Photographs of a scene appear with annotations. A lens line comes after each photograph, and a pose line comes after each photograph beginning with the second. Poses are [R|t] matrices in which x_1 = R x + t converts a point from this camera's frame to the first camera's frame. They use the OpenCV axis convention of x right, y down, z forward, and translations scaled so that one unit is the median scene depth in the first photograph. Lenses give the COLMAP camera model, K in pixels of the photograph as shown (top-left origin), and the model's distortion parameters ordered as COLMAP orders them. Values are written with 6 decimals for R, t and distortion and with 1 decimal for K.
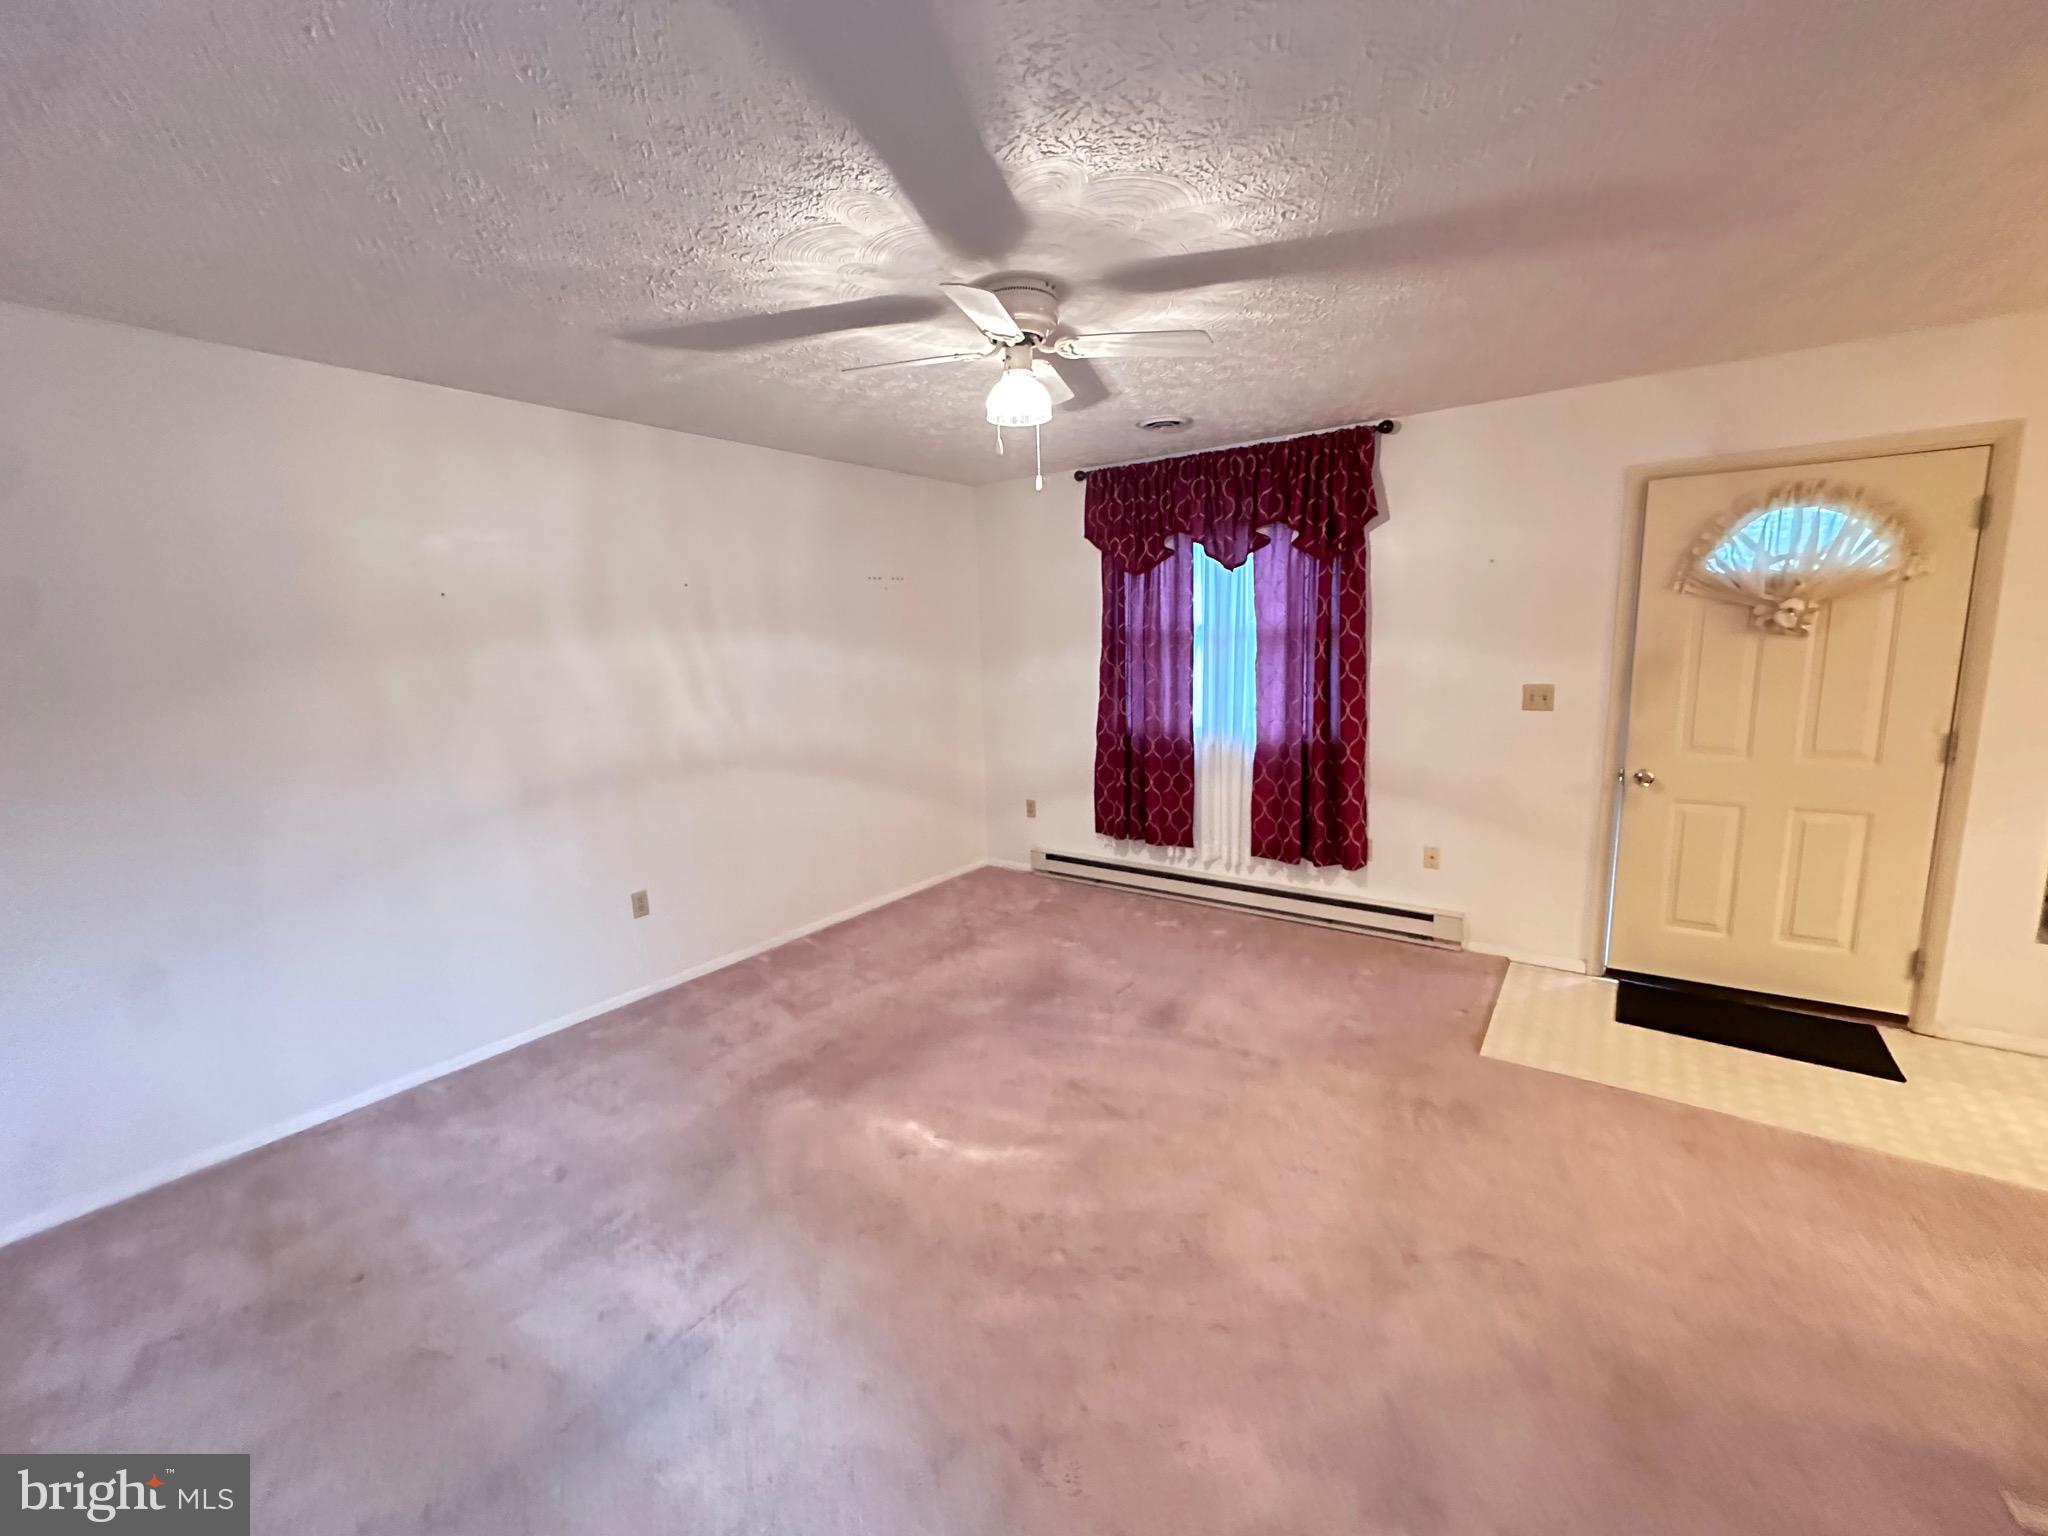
lens RADIAL K [[822.2, 0, 1024.0], [0, 822.2, 768.0], [0, 0, 1]] dist [-0.001831, -0.000223]
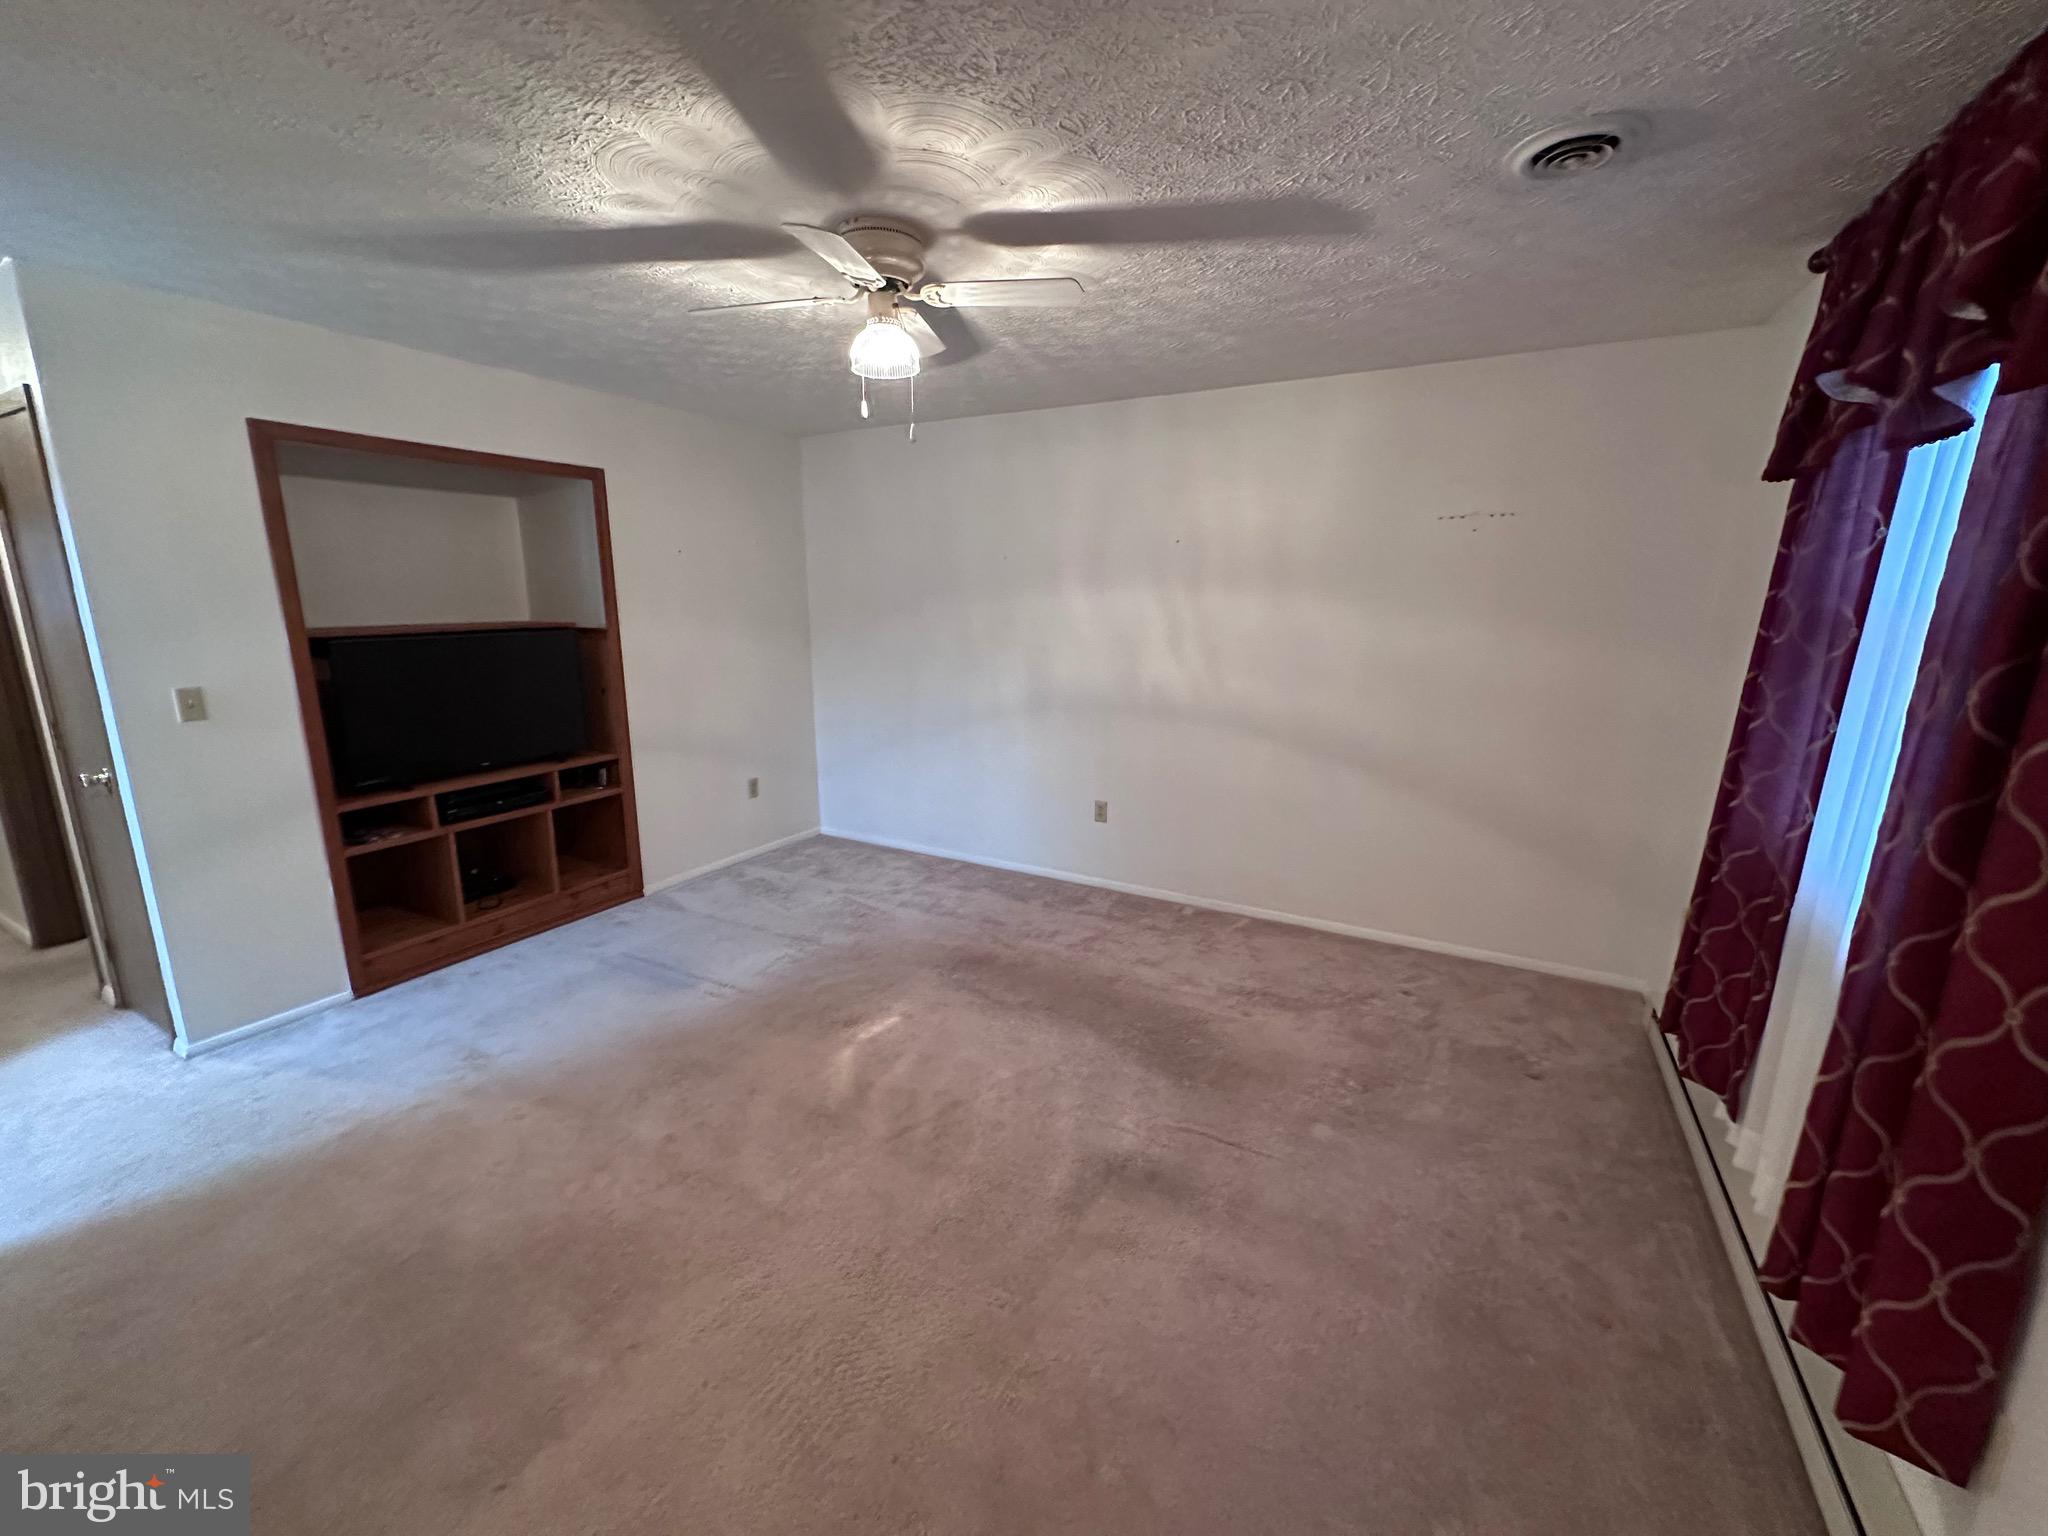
lens RADIAL K [[814.1, 0, 1024.0], [0, 814.1, 768.0], [0, 0, 1]] dist [-0.000522, -0.000069]
pose [[0.132271, 0.242719, -0.961037, 0.731004], [-0.175964, 0.959906, 0.218214, -0.153865], [0.975470, 0.140244, 0.169678, 0.752986]]
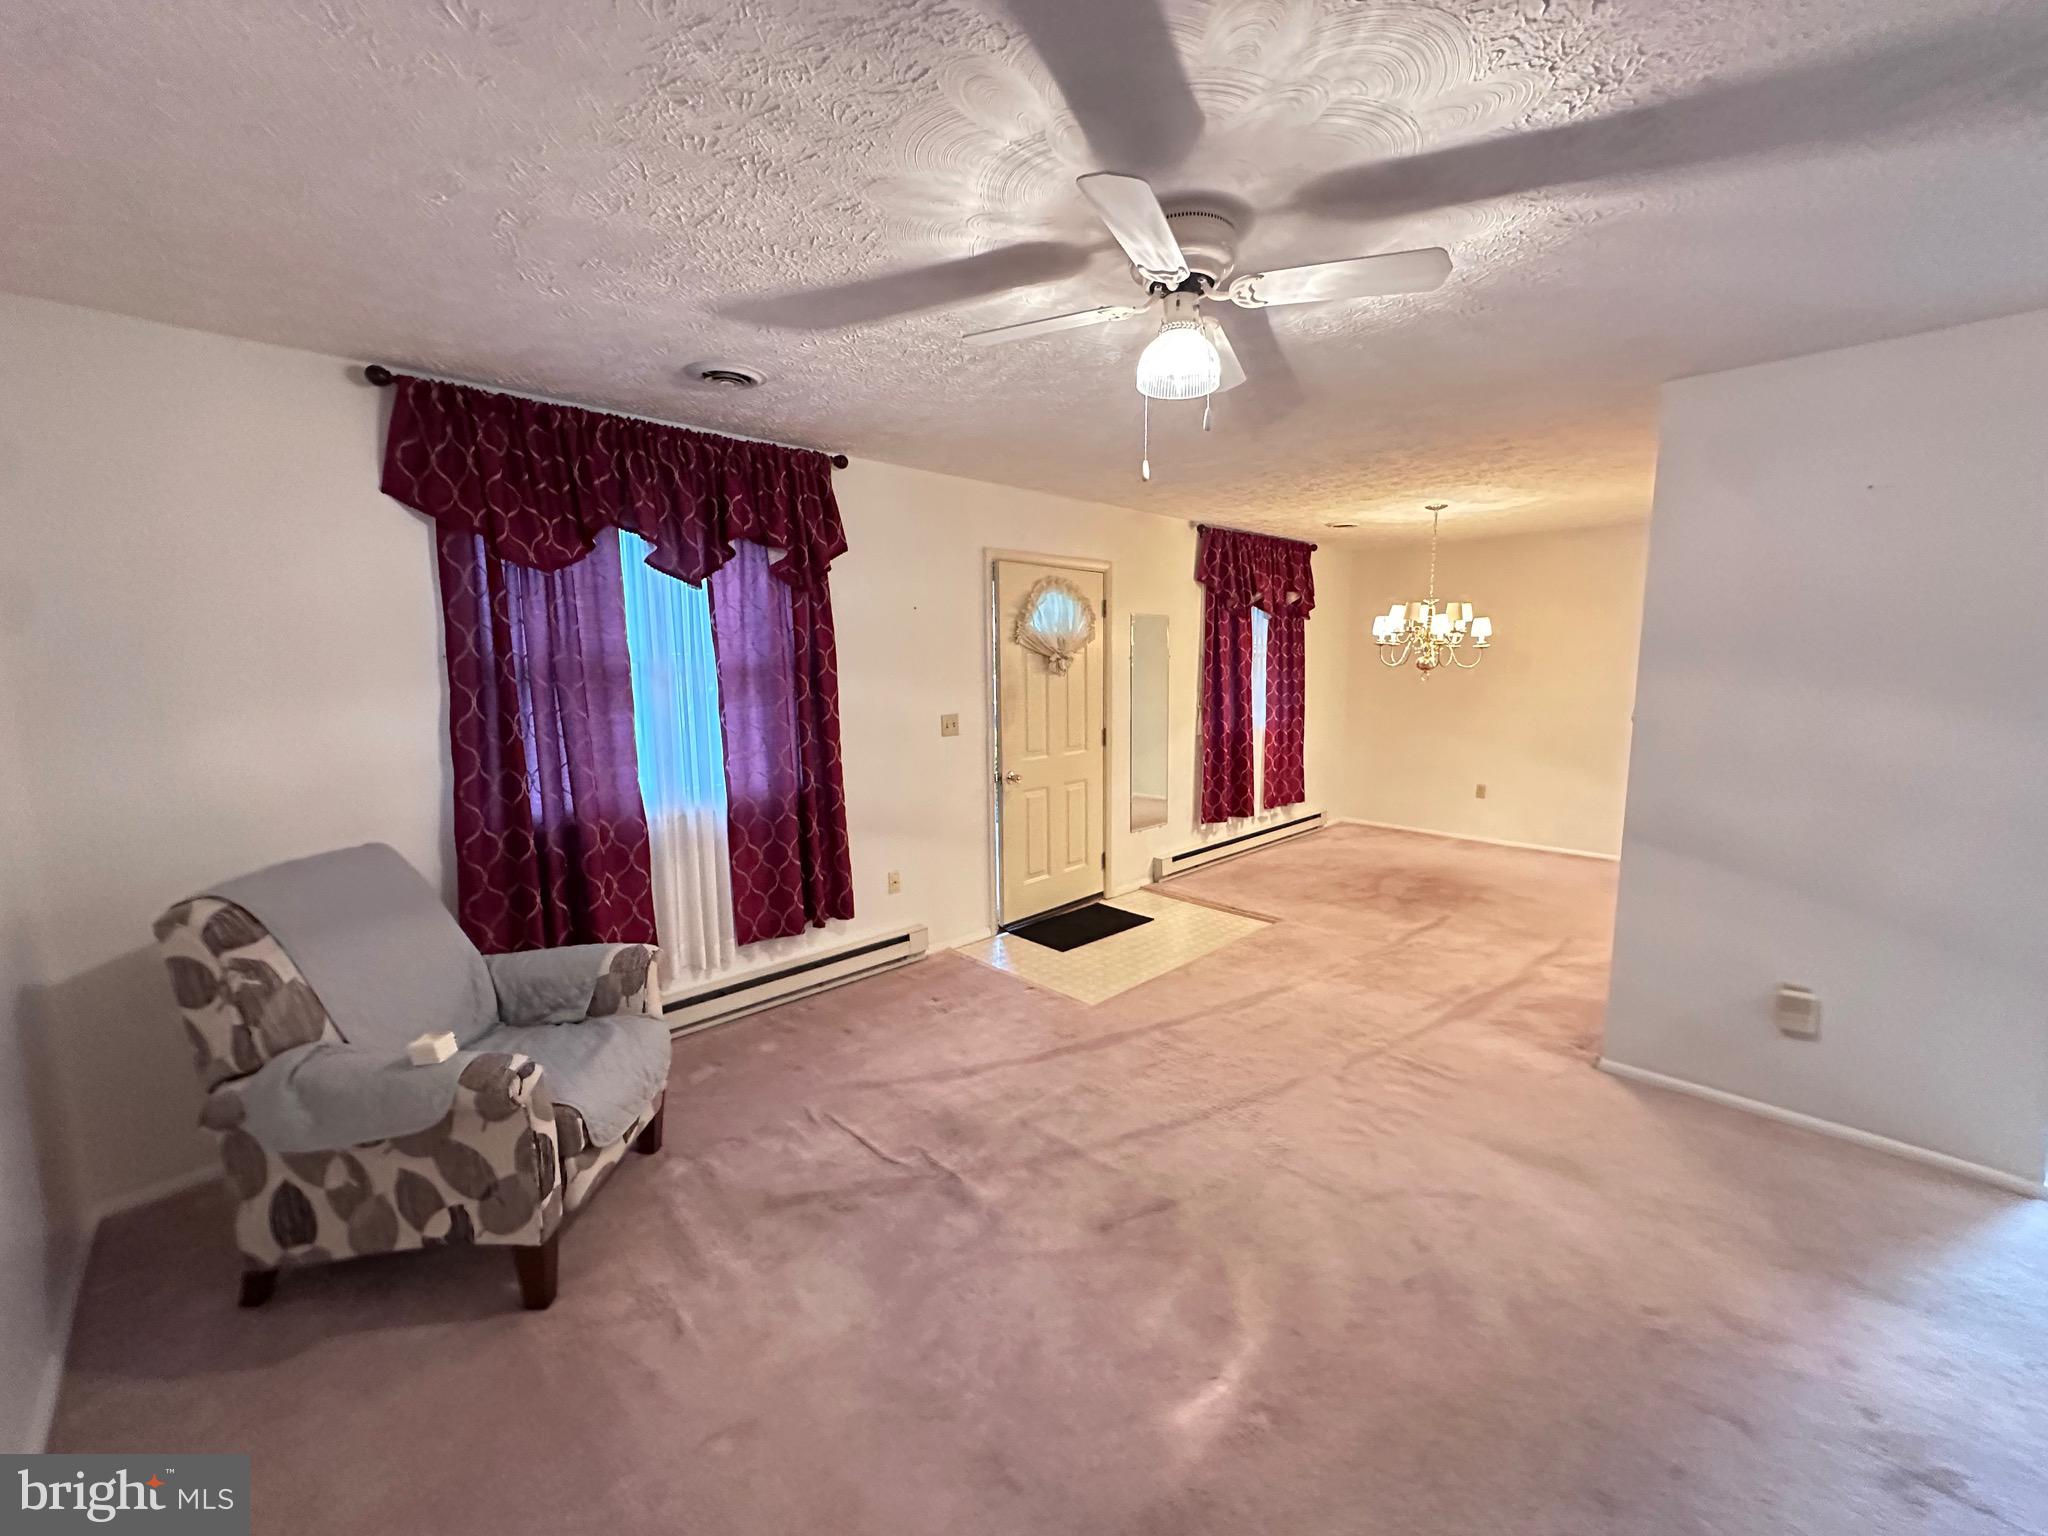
lens RADIAL K [[820.6, 0, 1024.0], [0, 820.6, 768.0], [0, 0, 1]] dist [-0.003361, -0.000189]
pose [[0.164521, -0.101791, 0.981107, -0.578398], [0.158342, 0.984487, 0.075590, -0.104381], [-0.973581, 0.142914, 0.178087, 0.736444]]
